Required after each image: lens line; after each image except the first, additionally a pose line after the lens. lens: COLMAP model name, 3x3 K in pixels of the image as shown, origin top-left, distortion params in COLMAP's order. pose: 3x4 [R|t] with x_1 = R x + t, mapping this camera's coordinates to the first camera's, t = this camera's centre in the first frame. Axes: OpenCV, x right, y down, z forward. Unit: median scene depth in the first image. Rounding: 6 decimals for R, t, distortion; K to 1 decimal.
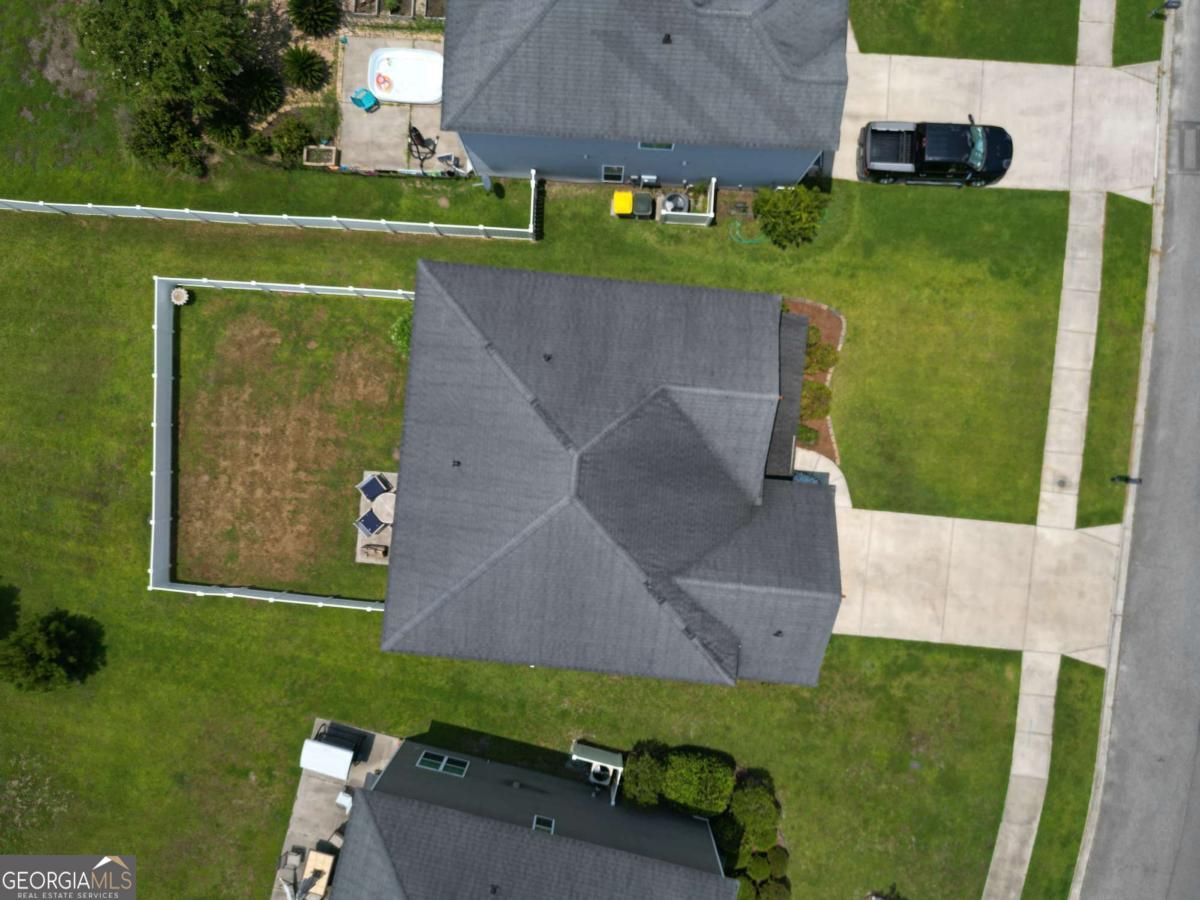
lens RADIAL K [[844.6, 0, 602.8], [0, 844.6, 448.8], [0, 0, 1]] dist [0.061385, -0.059234]
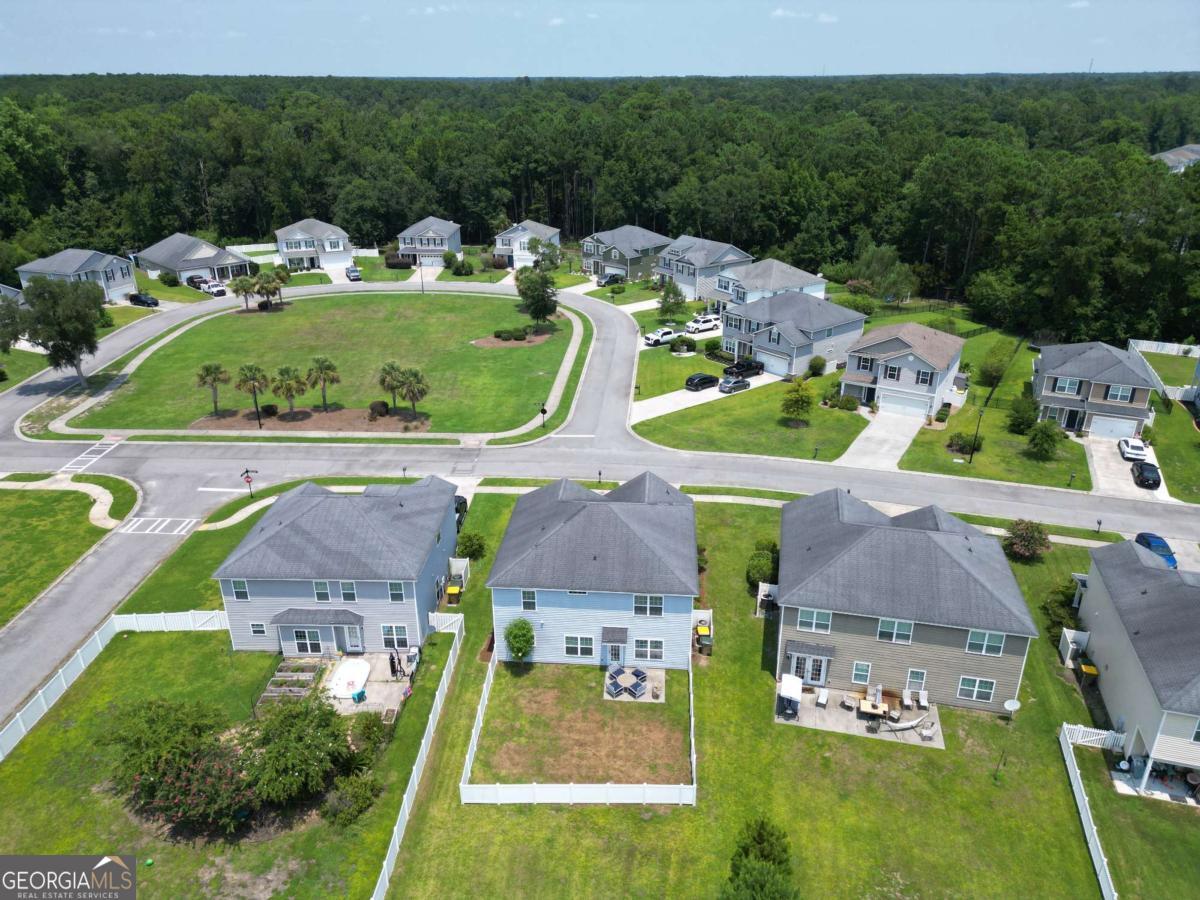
lens RADIAL K [[844.6, 0, 599.2], [0, 844.6, 444.6], [0, 0, 1]] dist [0.061385, -0.059234]
pose [[-0.015761, -0.394398, 0.918805, -1.471584], [0.999856, -0.012062, 0.011974, 0.005495], [0.006361, 0.918861, 0.394531, -0.002818]]
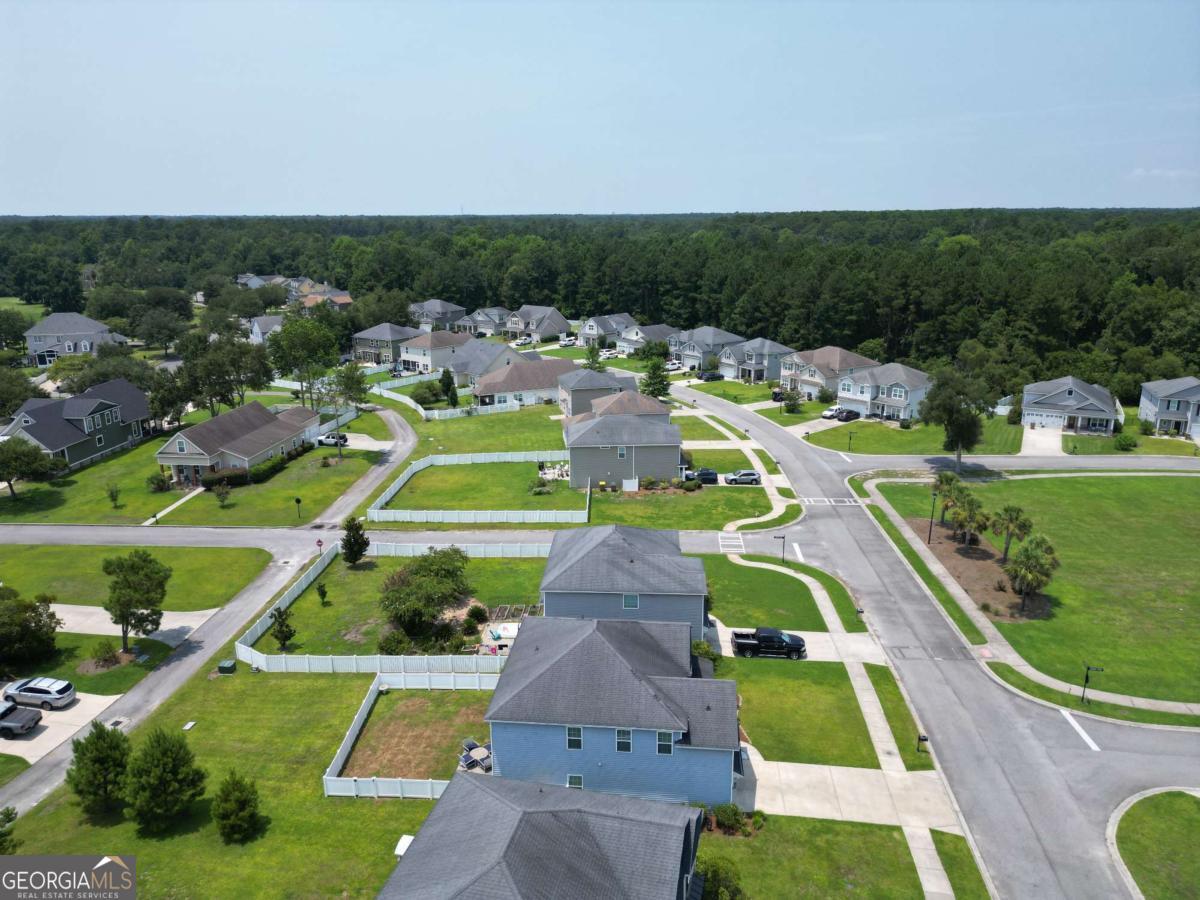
lens RADIAL K [[844.6, 0, 596.5], [0, 844.6, 443.5], [0, 0, 1]] dist [0.061385, -0.059234]
pose [[0.999976, -0.005370, -0.004416, -0.014653], [-0.002878, 0.258375, -0.966040, 1.474500], [0.006328, 0.966030, 0.258353, -0.001864]]
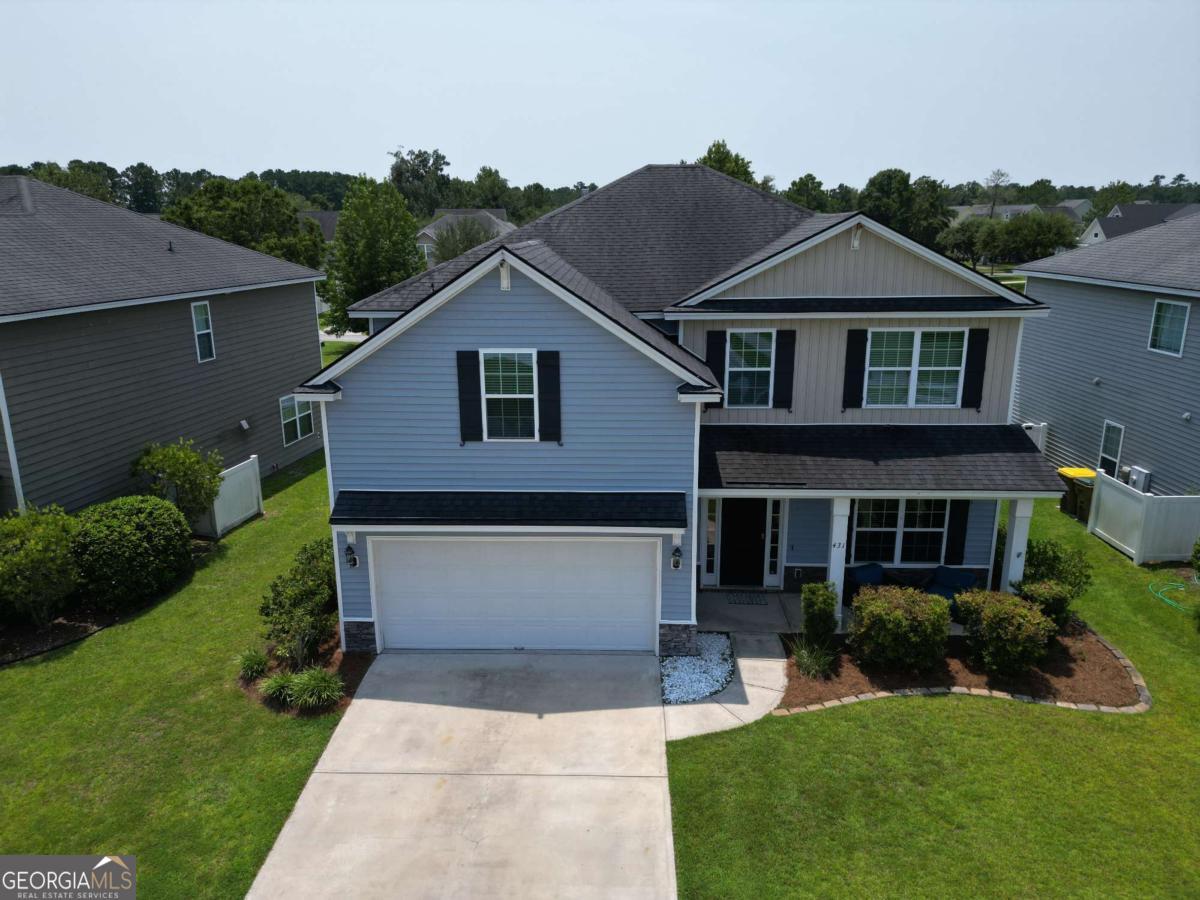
lens RADIAL K [[844.6, 0, 599.2], [0, 844.6, 448.5], [0, 0, 1]] dist [0.061385, -0.059234]
pose [[0.063562, 0.260822, -0.963292, 0.615696], [-0.997976, 0.018587, -0.060818, 0.119118], [0.002042, 0.965208, 0.261476, 0.776124]]
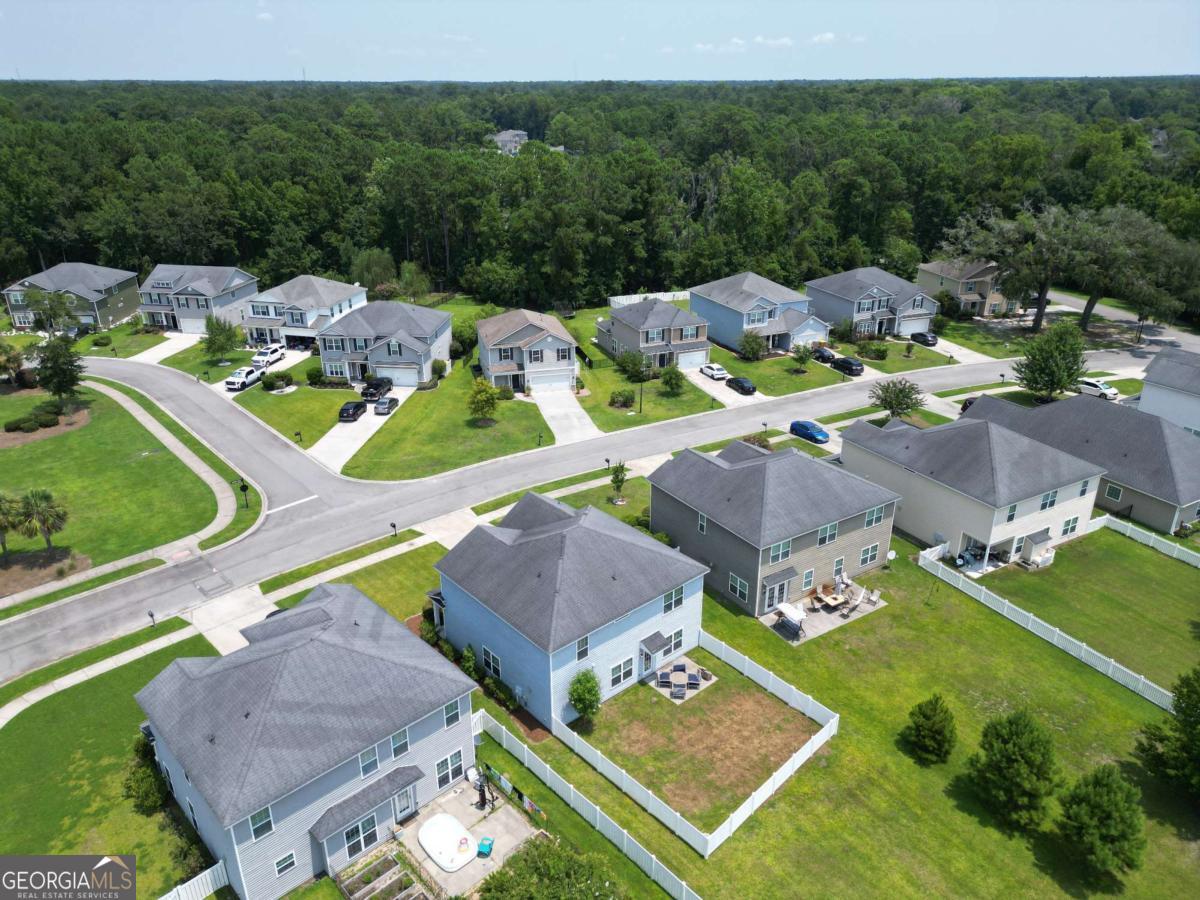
lens RADIAL K [[844.6, 0, 602.1], [0, 844.6, 433.9], [0, 0, 1]] dist [0.061385, -0.059234]
pose [[-0.729710, -0.259913, 0.632431, -0.999483], [0.683752, -0.280908, 0.673479, -0.933901], [0.002608, 0.923870, 0.382697, -0.011501]]
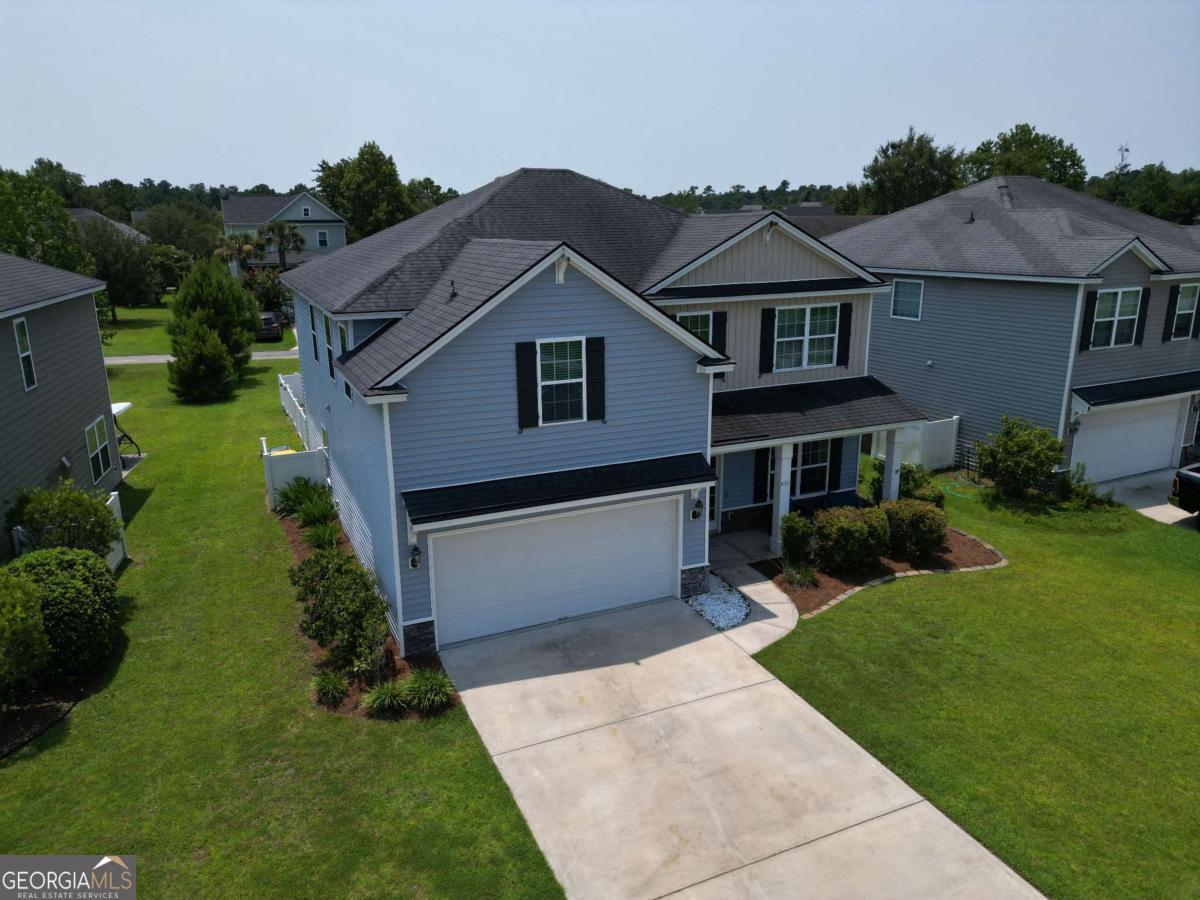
lens RADIAL K [[844.6, 0, 599.2], [0, 844.6, 444.8], [0, 0, 1]] dist [0.061385, -0.059234]
pose [[0.500718, 0.219254, -0.837383, 0.599458], [-0.865597, 0.132327, -0.482941, 0.336567], [0.004922, 0.966653, 0.256044, 0.777386]]
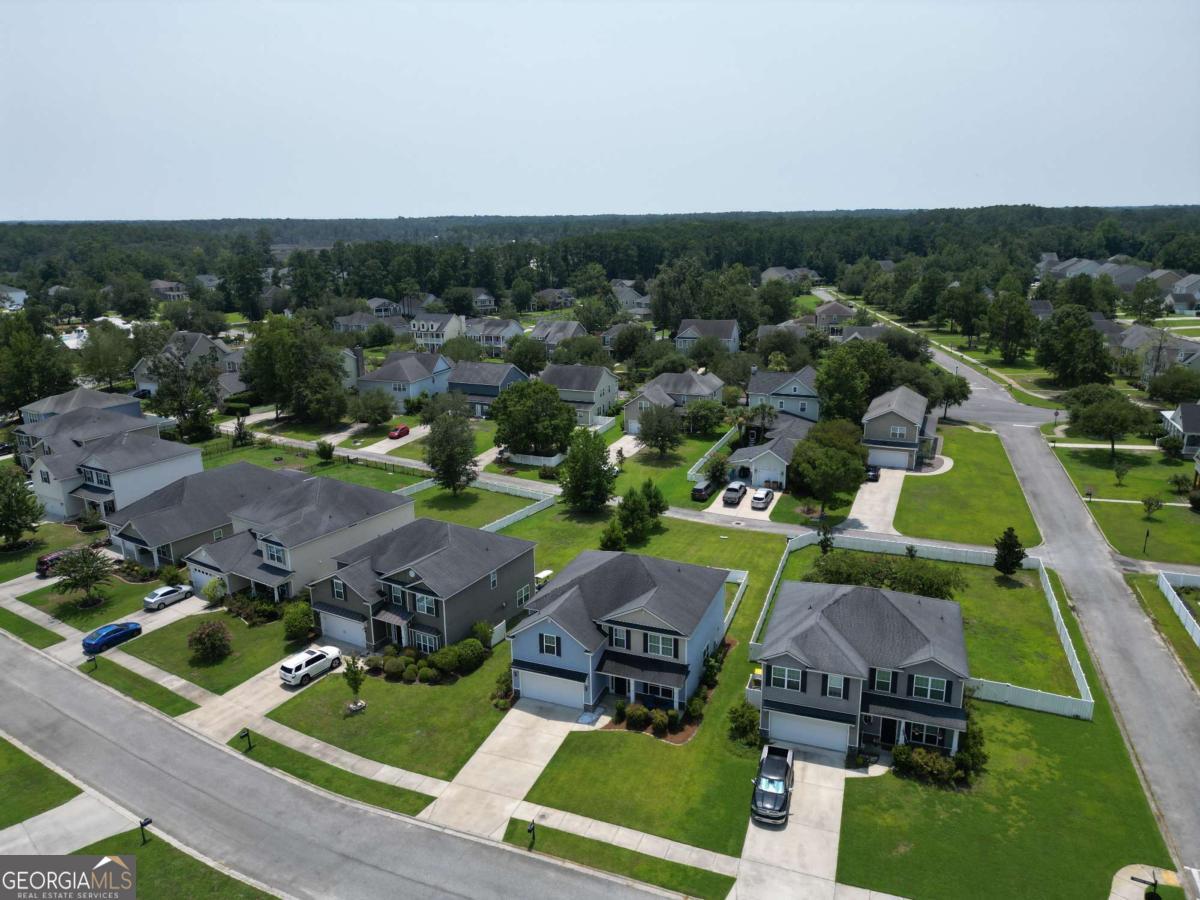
lens RADIAL K [[844.6, 0, 597.6], [0, 844.6, 442.3], [0, 0, 1]] dist [0.061385, -0.059234]
pose [[-0.280466, 0.254079, -0.925625, 1.713384], [-0.959803, -0.063328, 0.273439, -0.414102], [0.010857, 0.965108, 0.261627, -0.010262]]
